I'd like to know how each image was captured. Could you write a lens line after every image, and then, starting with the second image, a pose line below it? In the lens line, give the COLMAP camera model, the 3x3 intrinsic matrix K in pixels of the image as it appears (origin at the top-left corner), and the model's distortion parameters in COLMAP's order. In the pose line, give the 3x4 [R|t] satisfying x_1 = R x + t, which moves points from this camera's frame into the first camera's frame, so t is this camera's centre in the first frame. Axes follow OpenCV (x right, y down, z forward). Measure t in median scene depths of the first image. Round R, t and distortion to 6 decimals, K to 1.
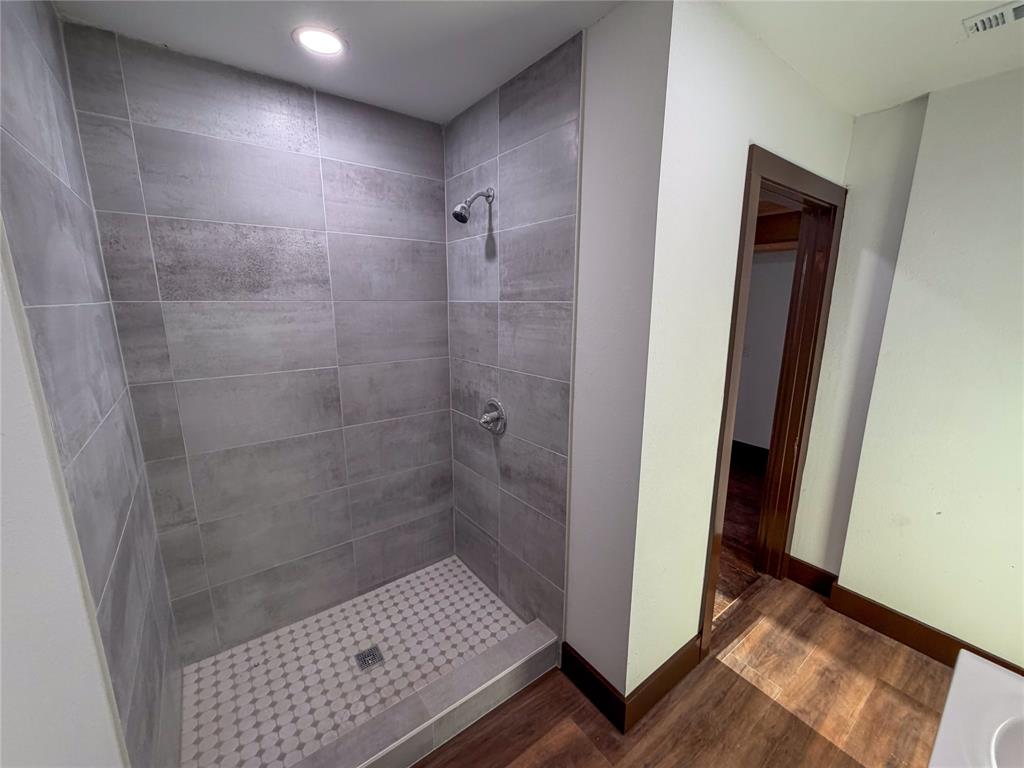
lens RADIAL K [[408.4, 0, 509.4], [0, 408.4, 384.3], [0, 0, 1]] dist [-0.000271, 0.000036]
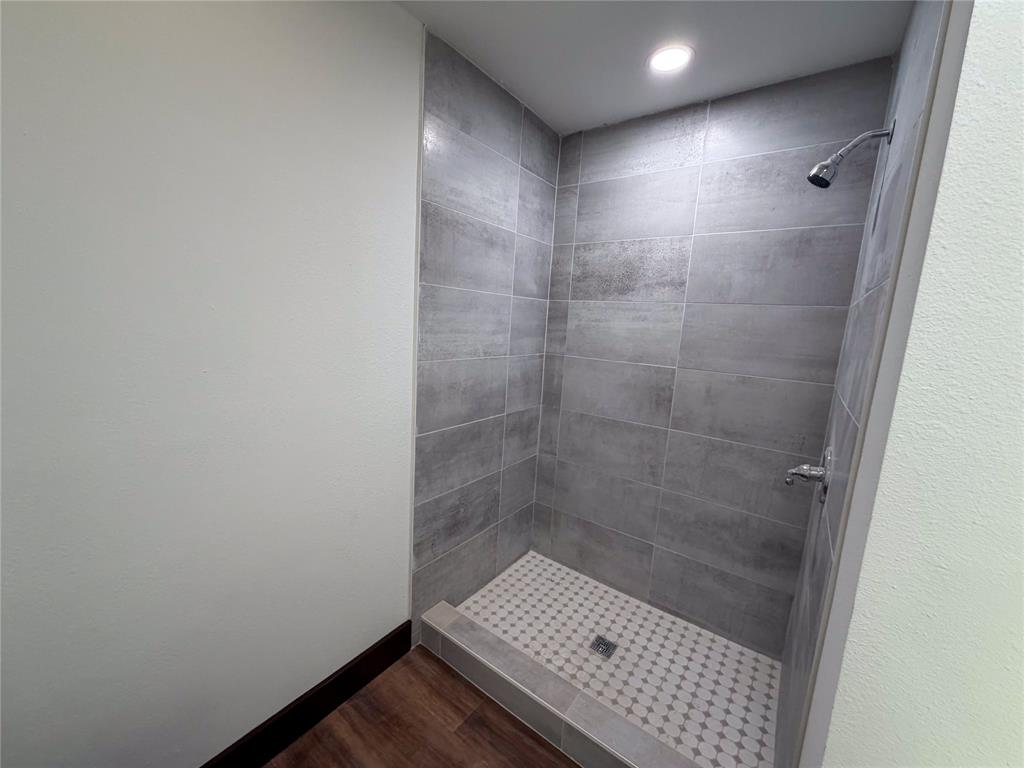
lens RADIAL K [[408.4, 0, 508.8], [0, 408.4, 383.6], [0, 0, 1]] dist [-0.000271, 0.000036]
pose [[0.284672, 0.163162, -0.944638, 0.439277], [-0.250054, 0.963933, 0.091140, 0.006139], [0.925438, 0.210266, 0.315204, 0.323559]]
